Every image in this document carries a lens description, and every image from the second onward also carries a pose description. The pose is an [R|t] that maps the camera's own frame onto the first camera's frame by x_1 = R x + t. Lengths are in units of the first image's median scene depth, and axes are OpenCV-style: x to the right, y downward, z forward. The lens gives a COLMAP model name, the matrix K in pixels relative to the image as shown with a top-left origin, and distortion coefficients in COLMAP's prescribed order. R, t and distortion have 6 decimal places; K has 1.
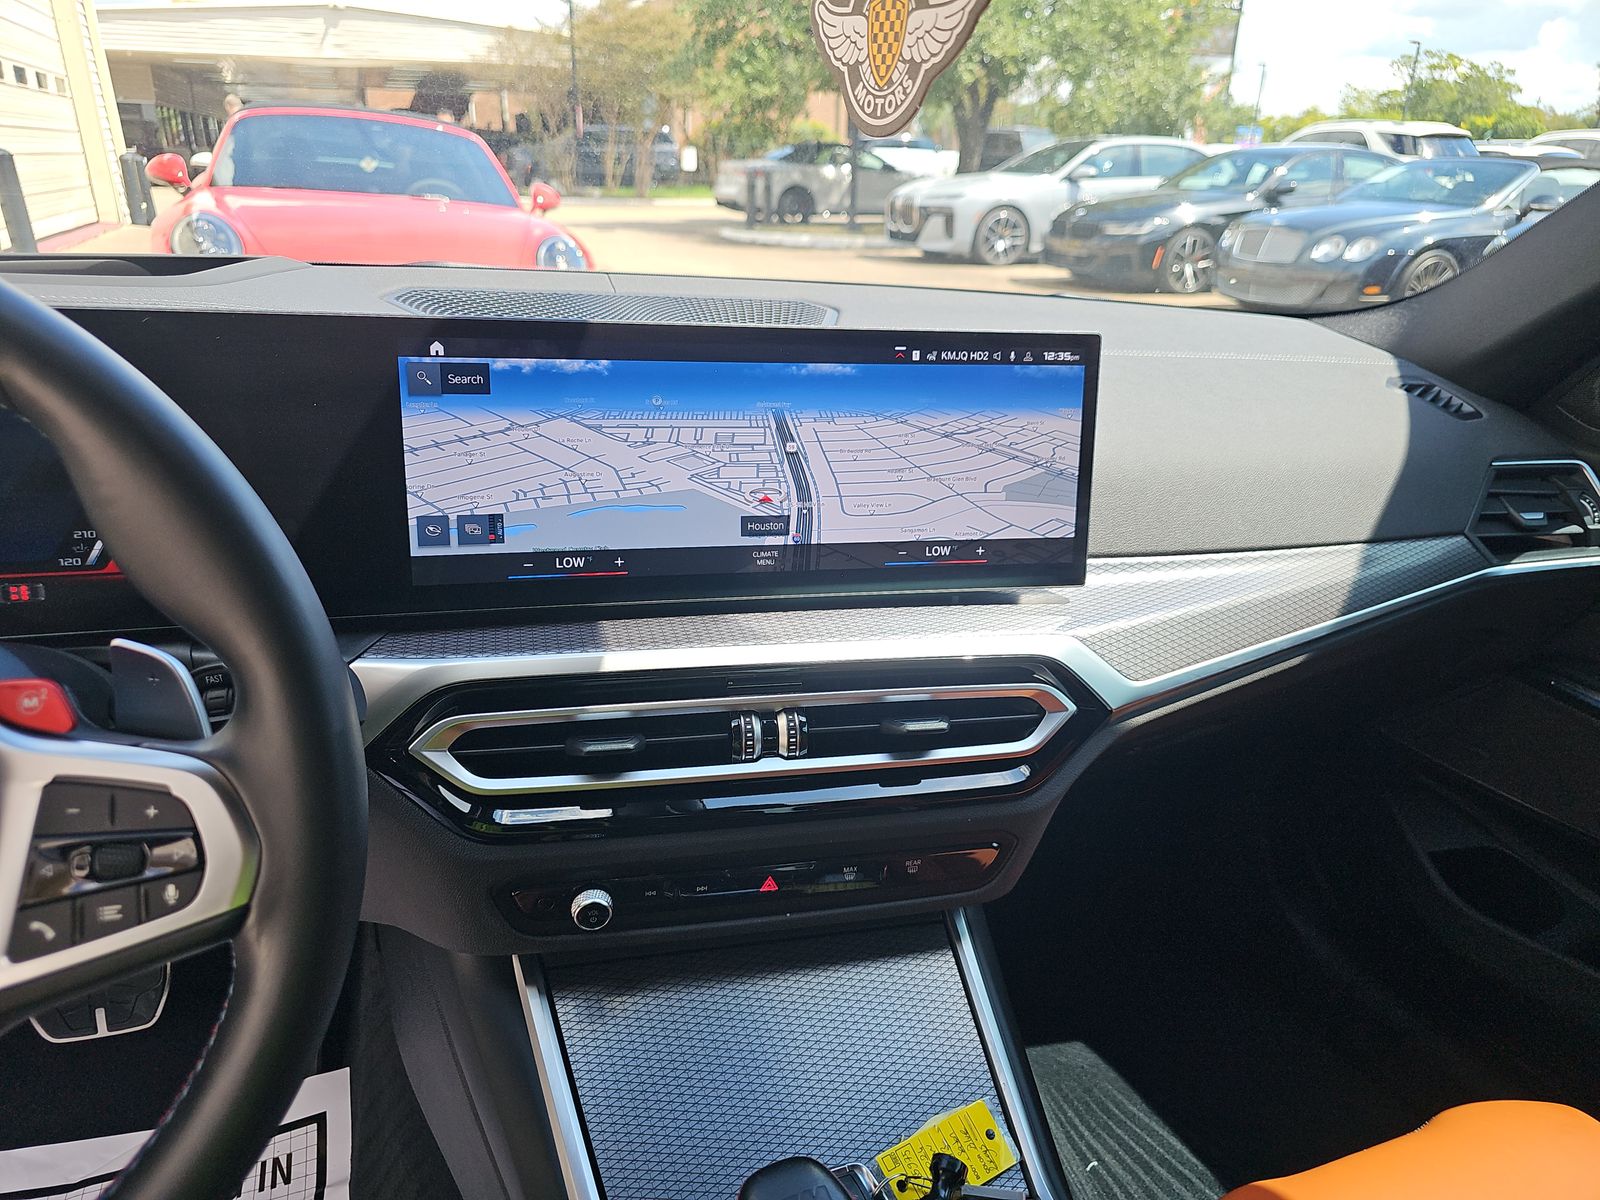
lens RADIAL K [[1099.8, 0, 775.9], [0, 1099.8, 606.5], [0, 0, 1]] dist [0.028779, -0.001251]
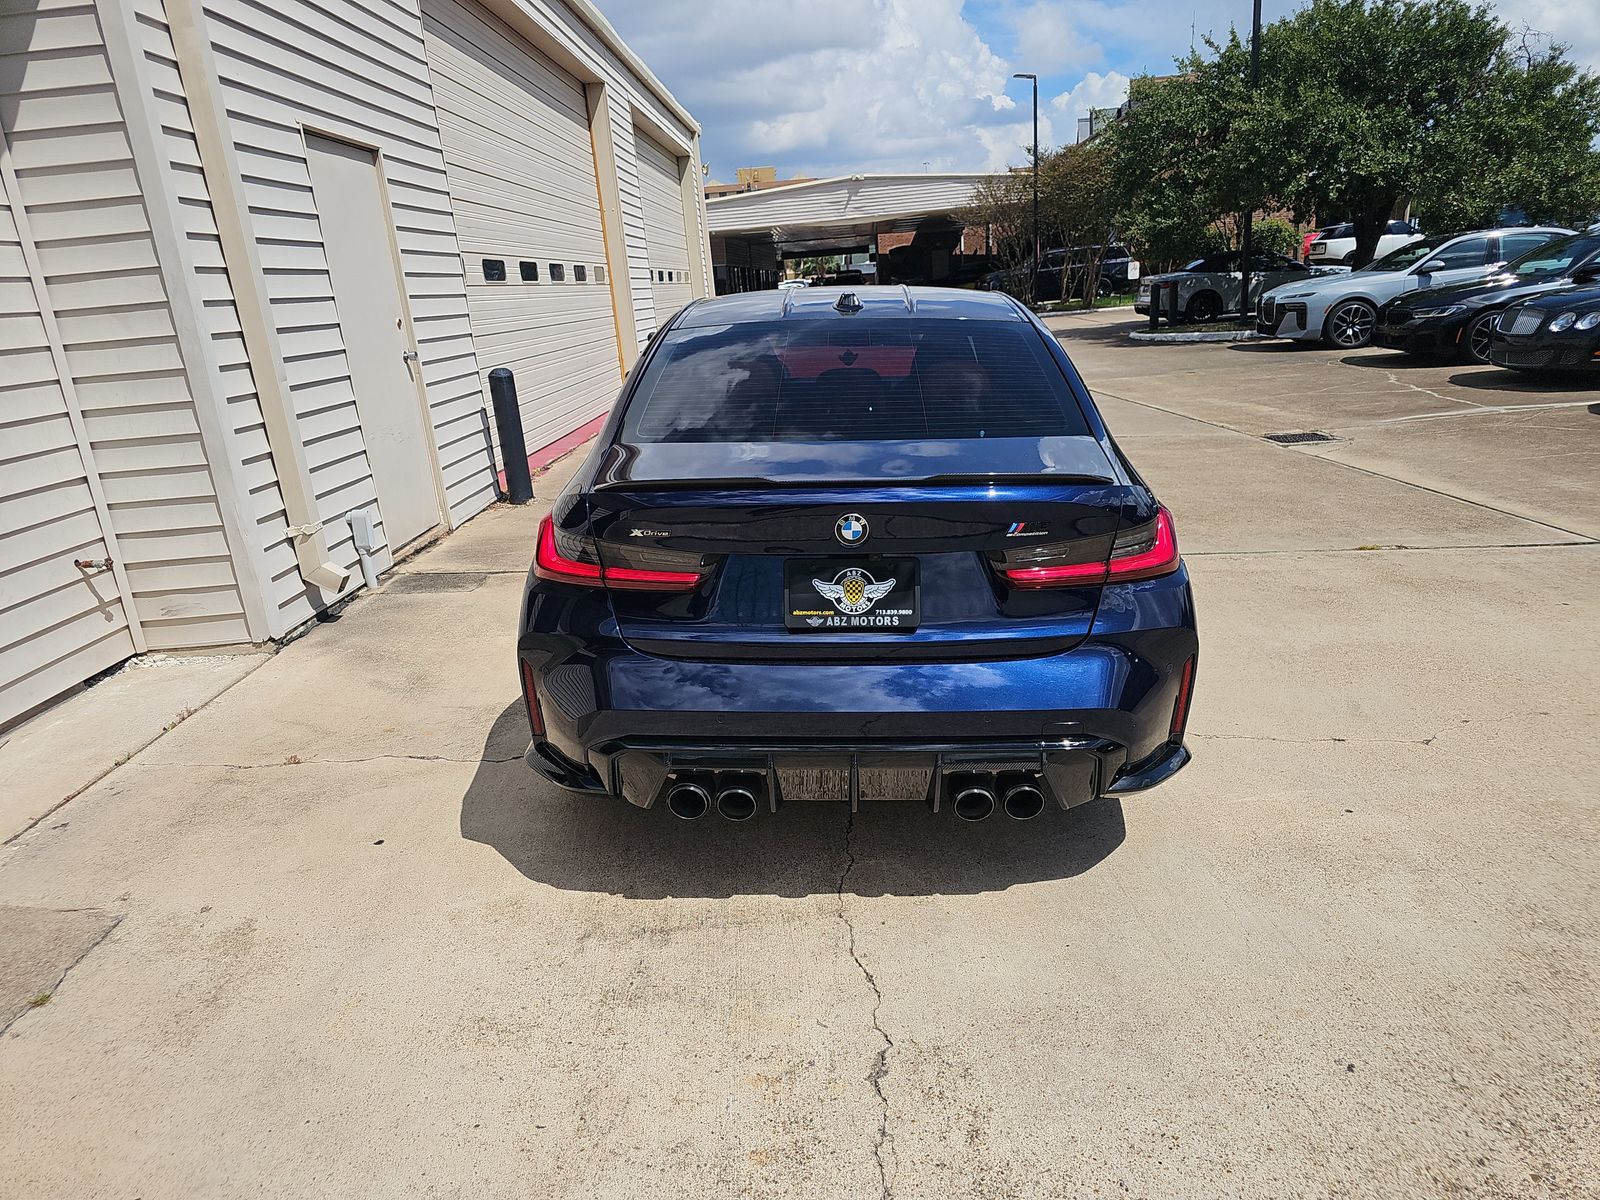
lens RADIAL K [[1102.2, 0, 801.8], [0, 1102.2, 617.2], [0, 0, 1]] dist [0.022820, -0.007486]
pose [[0.917419, 0.027954, -0.396940, 0.128556], [-0.057798, 0.996312, -0.063420, 0.088469], [0.393704, 0.081125, 0.915651, -0.293156]]
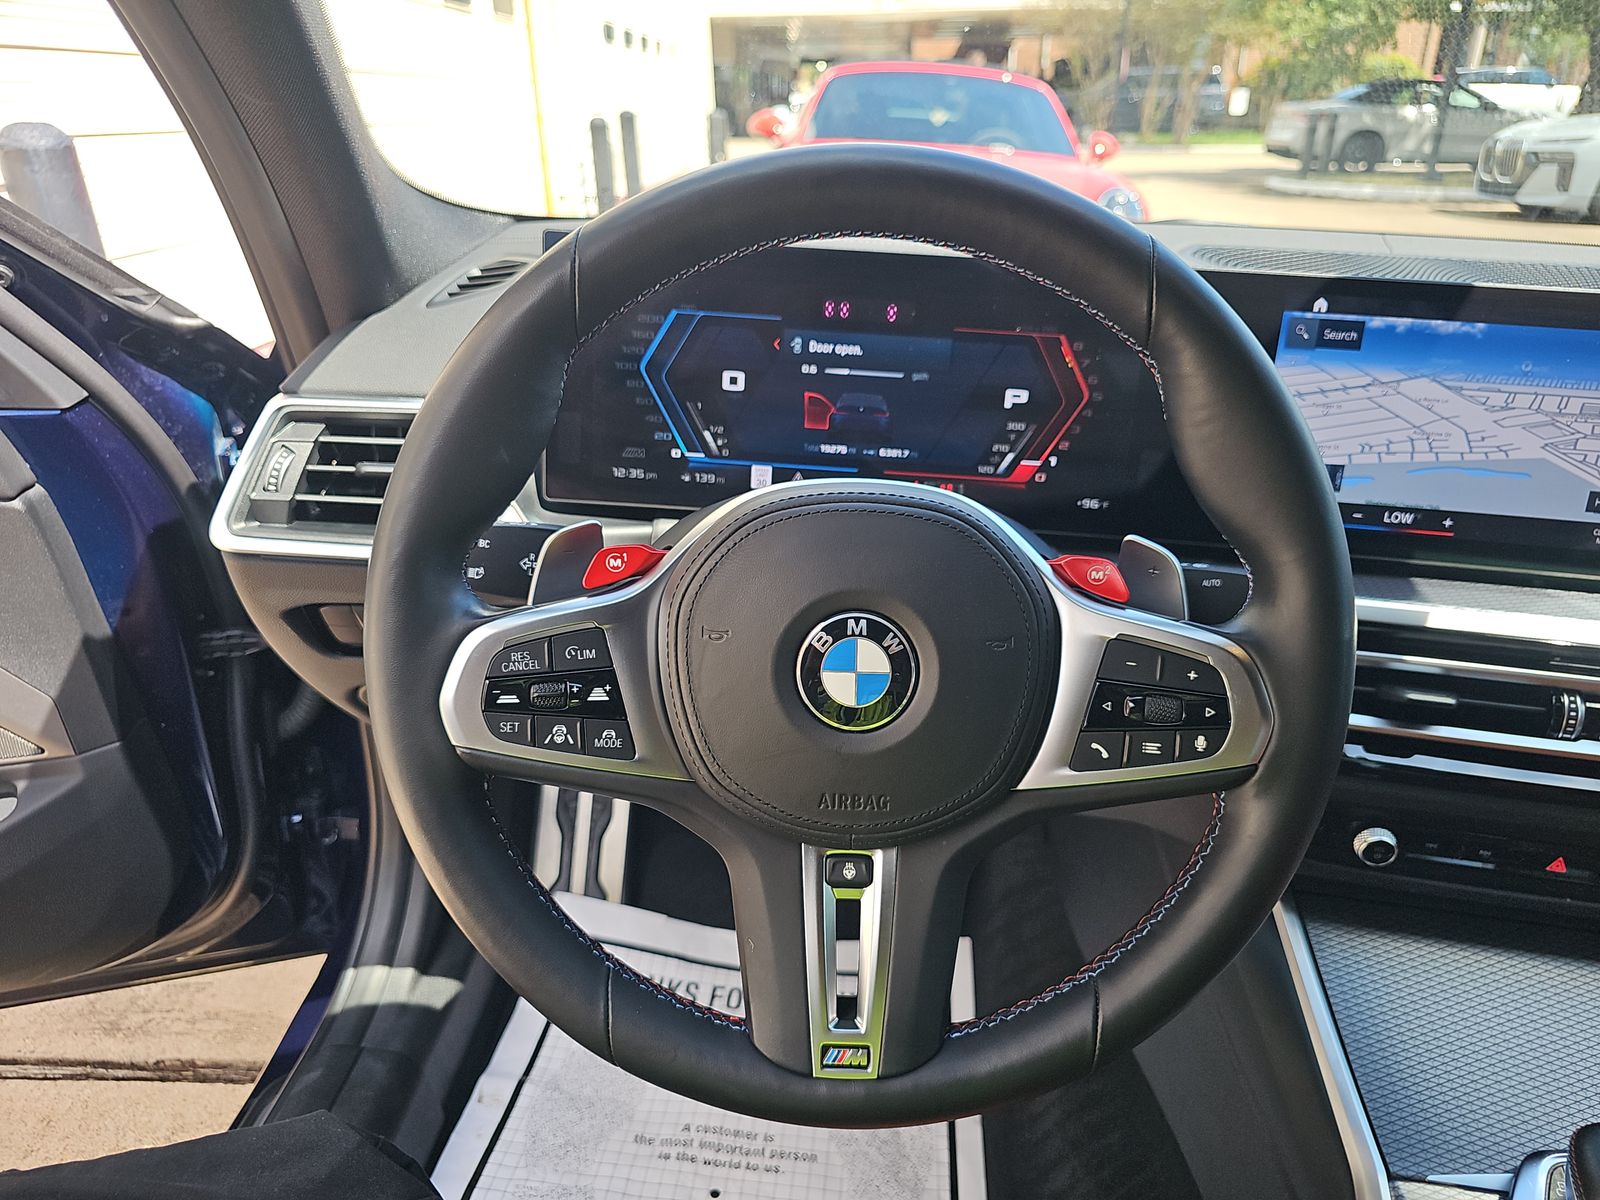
lens RADIAL K [[1124.3, 0, 800.0], [0, 1124.3, 600.0], [0, 0, 1]] dist [0.006592, -0.000147]
pose [[0.916636, 0.144837, -0.372559, -0.007479], [-0.133852, 0.989455, 0.055337, 0.001336], [0.376645, -0.000856, 0.926357, -0.004804]]
